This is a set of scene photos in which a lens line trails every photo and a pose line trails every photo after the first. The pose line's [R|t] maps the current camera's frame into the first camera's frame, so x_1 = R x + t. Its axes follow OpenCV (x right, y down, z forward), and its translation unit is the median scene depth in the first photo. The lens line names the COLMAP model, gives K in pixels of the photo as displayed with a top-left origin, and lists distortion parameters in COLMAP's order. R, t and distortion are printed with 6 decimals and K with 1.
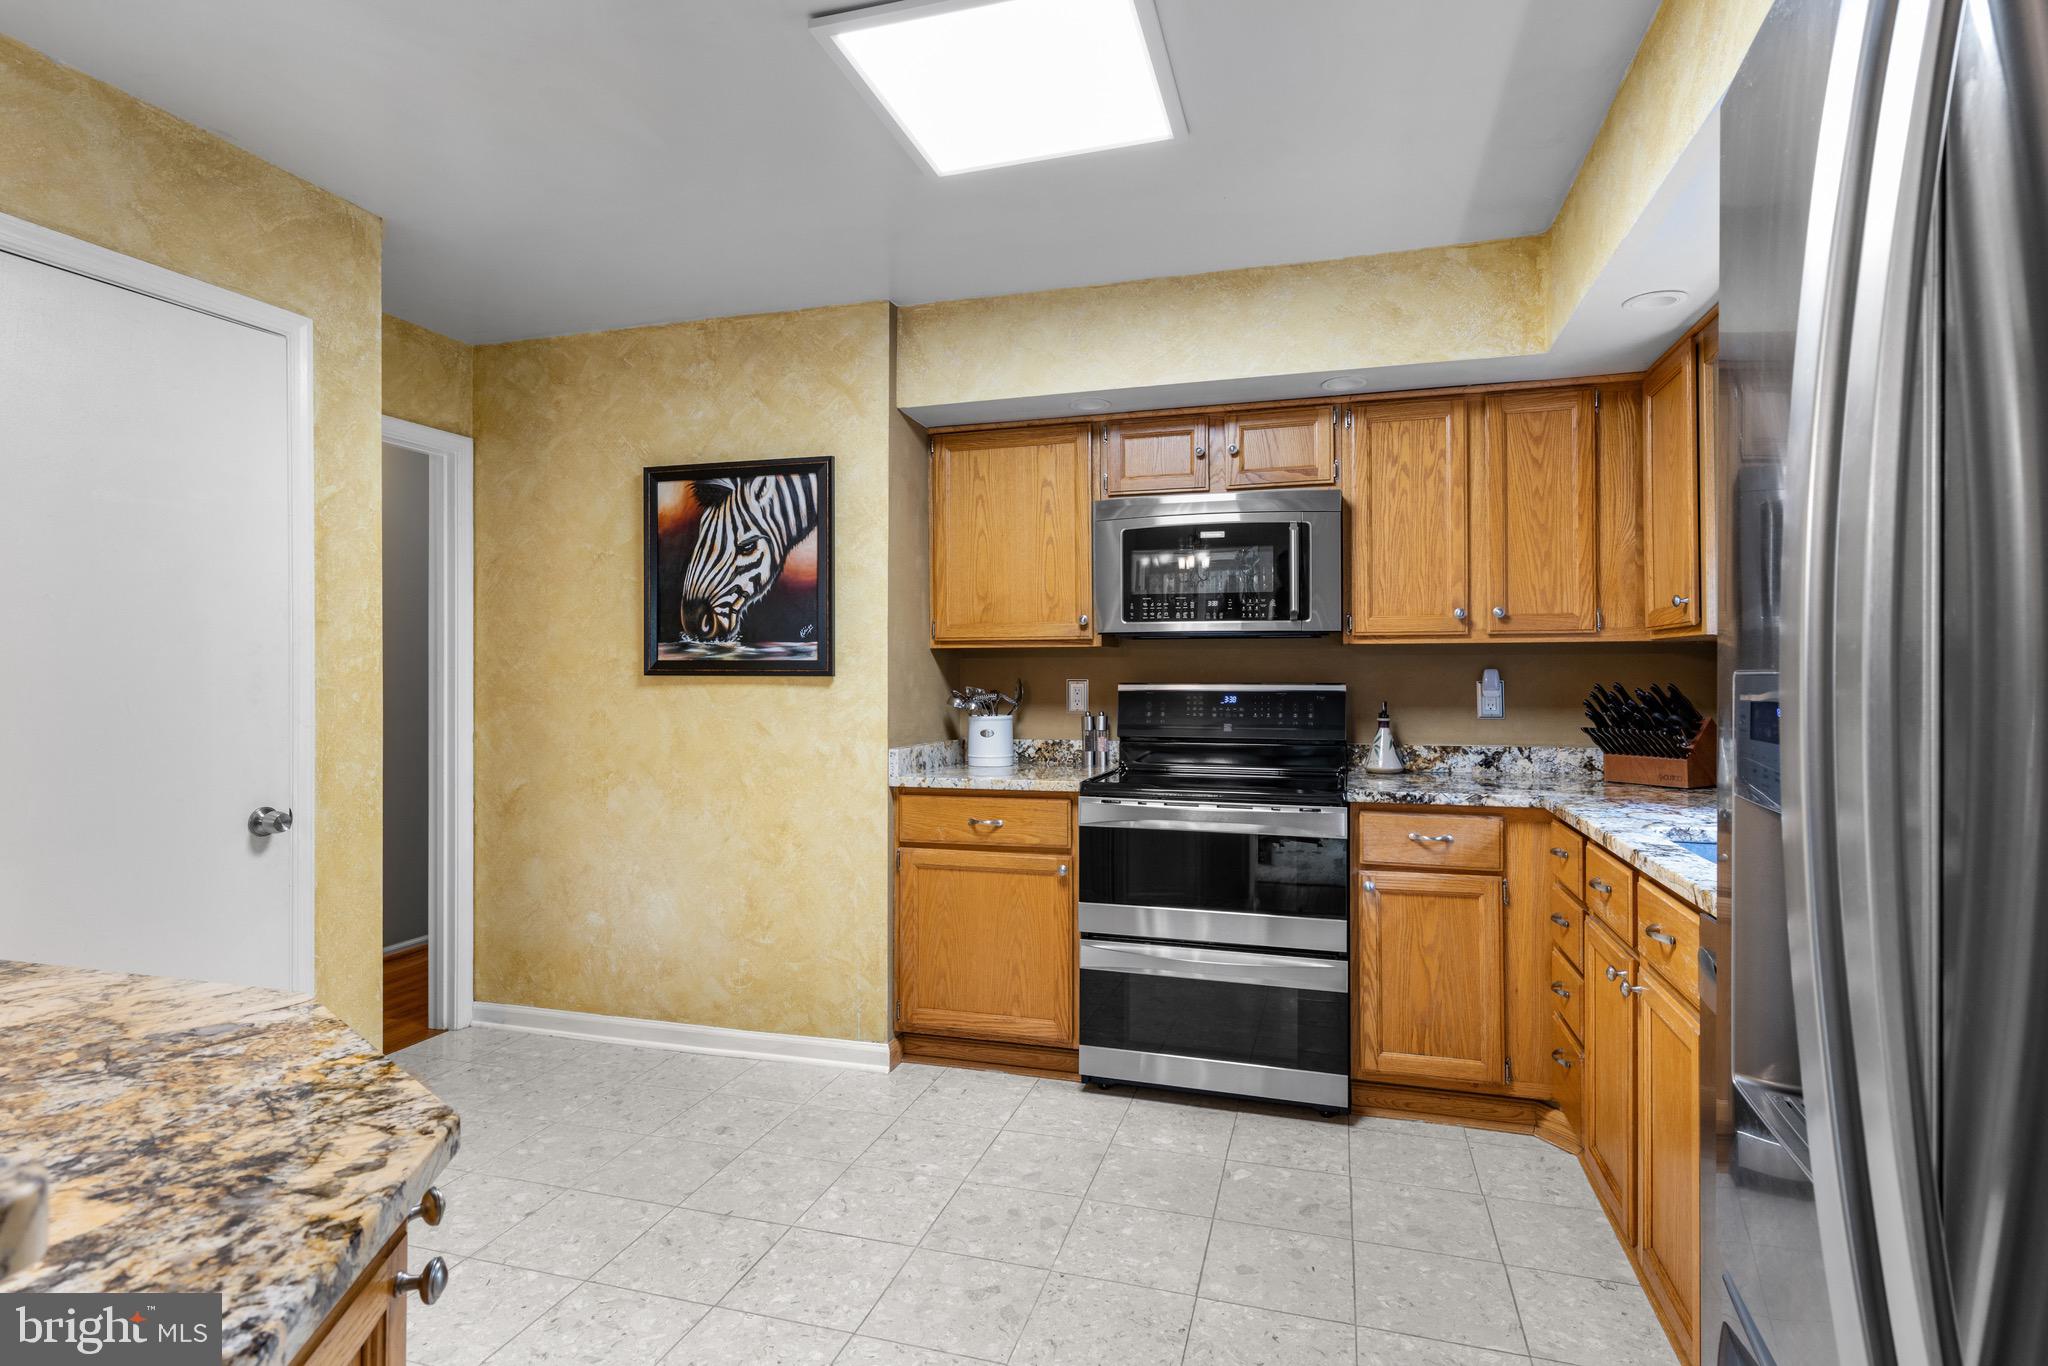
lens RADIAL K [[1031.9, 0, 1019.0], [0, 1031.9, 667.1], [0, 0, 1]] dist [0.001932, 0.000199]
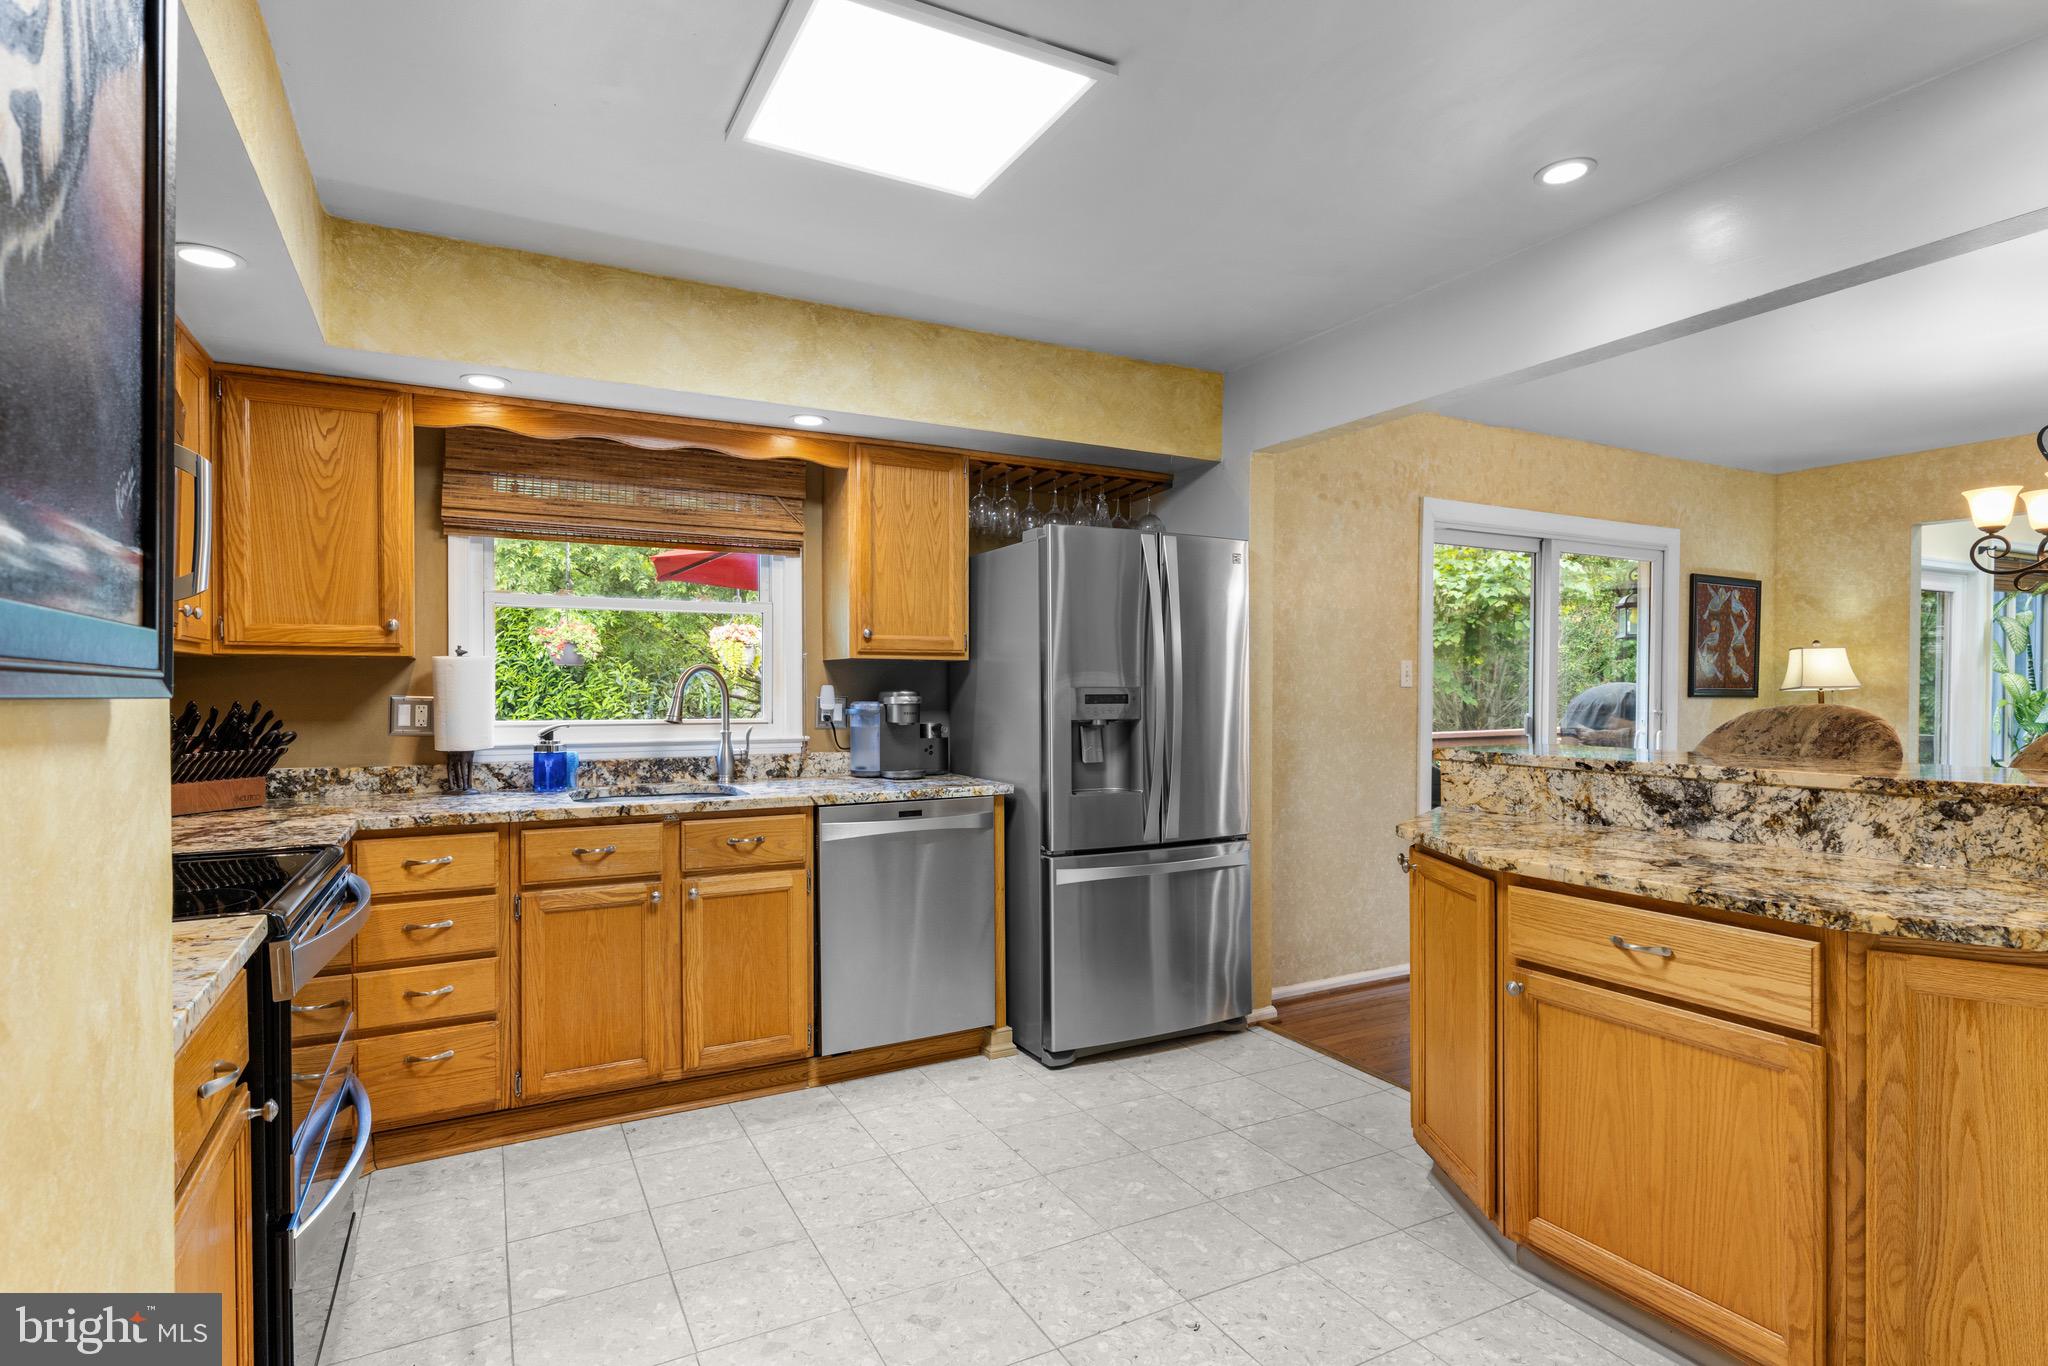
lens RADIAL K [[1031.9, 0, 1024.6], [0, 1031.9, 697.5], [0, 0, 1]] dist [0.001932, 0.000199]
pose [[-0.707163, -0.003000, 0.707044, -0.517634], [0.000358, 0.999989, 0.004602, 0.008050], [-0.707050, 0.003507, -0.707154, 1.064141]]
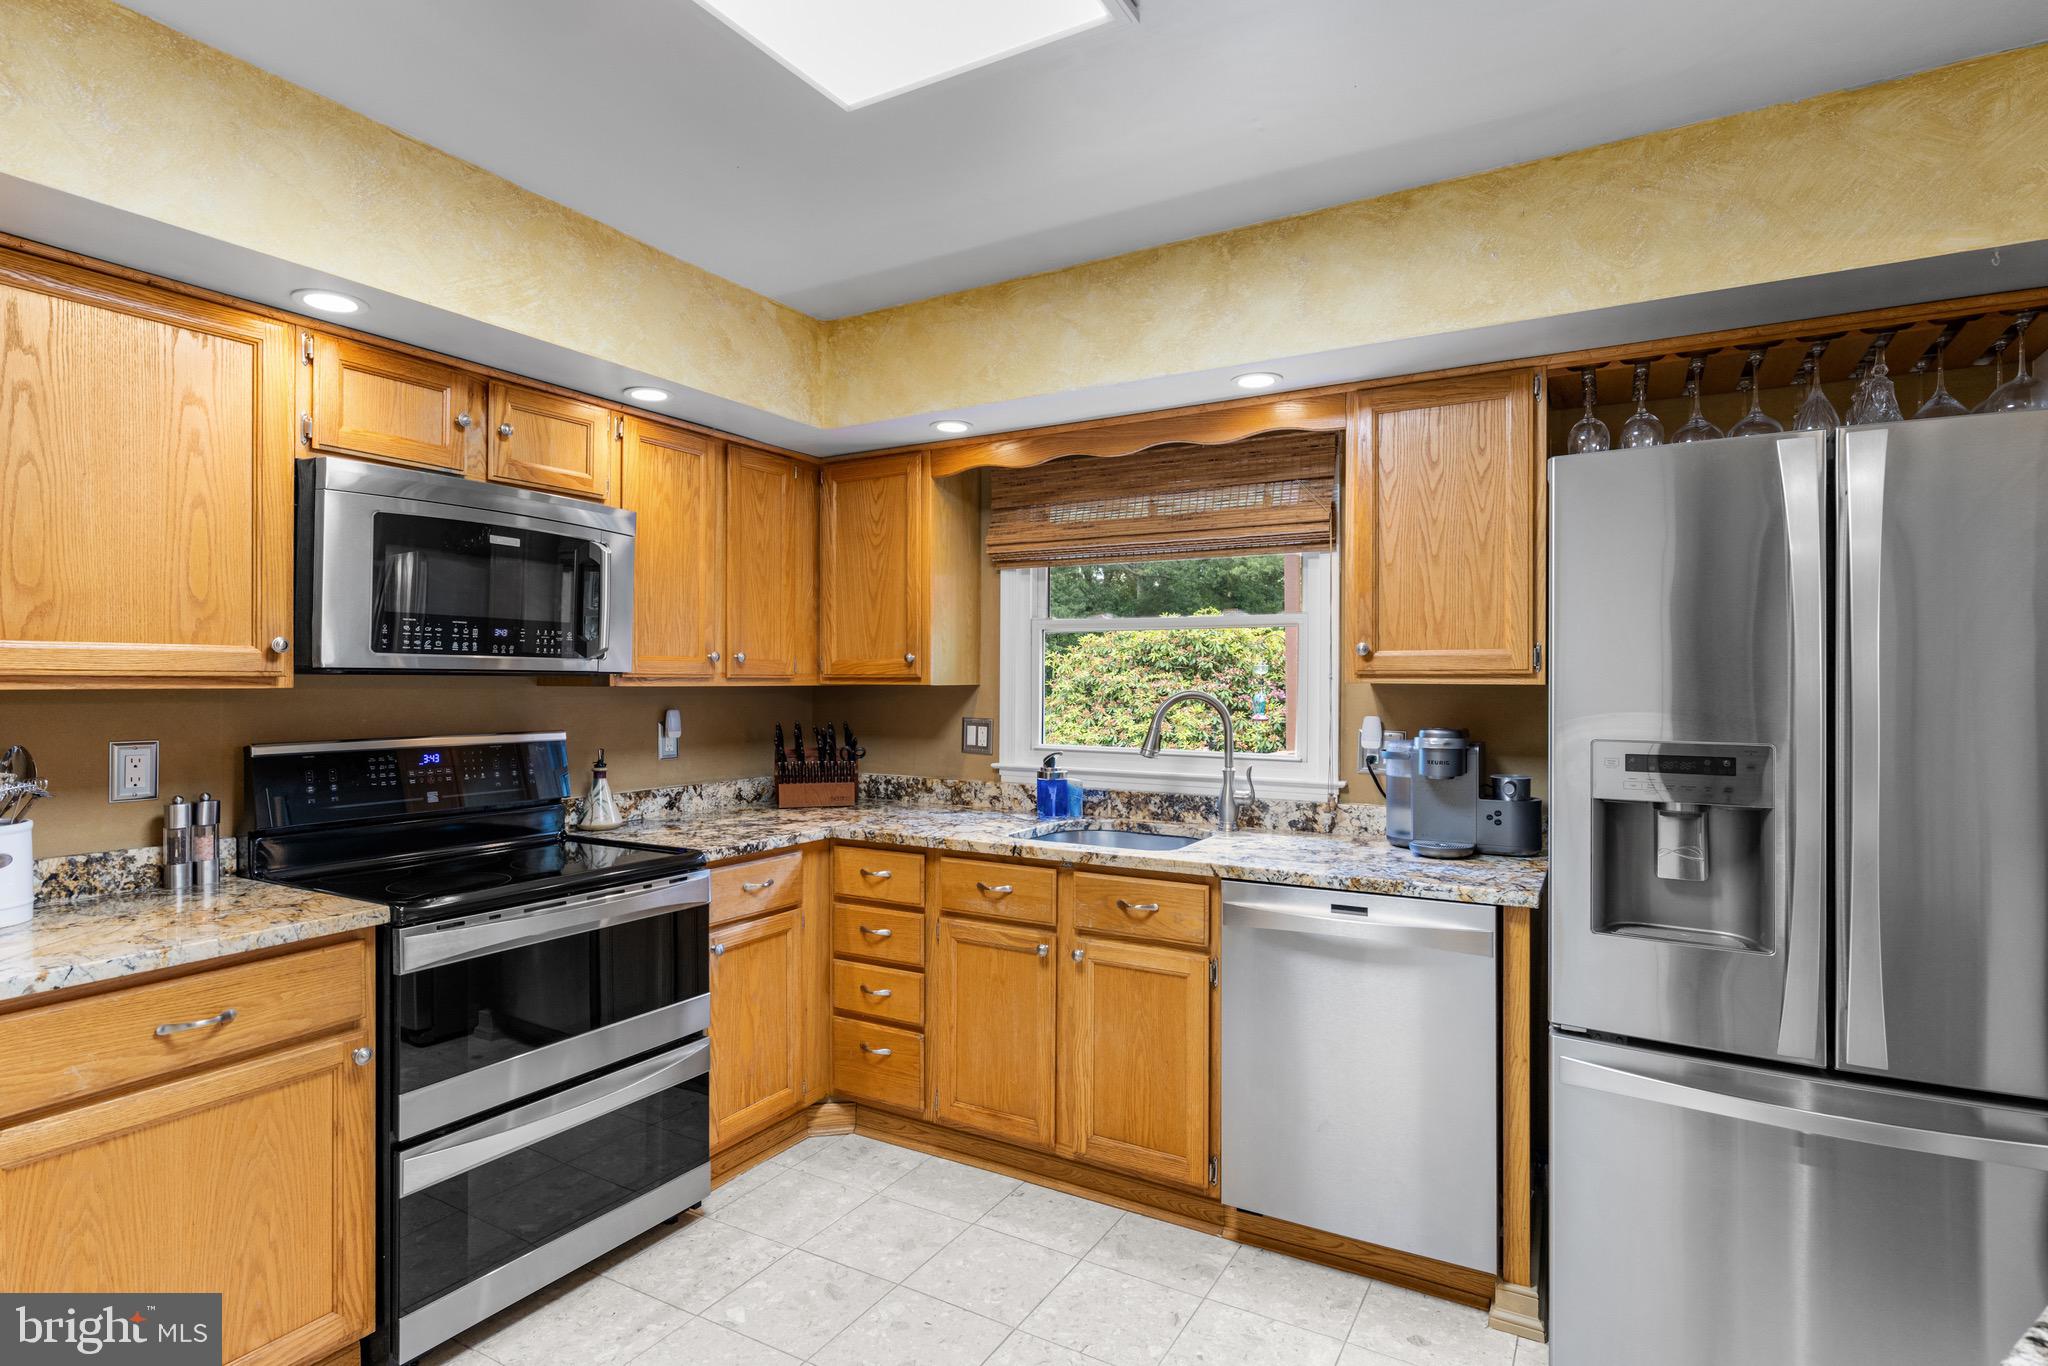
lens RADIAL K [[1031.9, 0, 1023.1], [0, 1031.9, 682.1], [0, 0, 1]] dist [0.001932, 0.000199]
pose [[0.229289, 0.001242, 0.973358, -0.458517], [-0.006883, 0.999976, 0.000345, -0.029043], [-0.973334, -0.006779, 0.229292, 0.465960]]
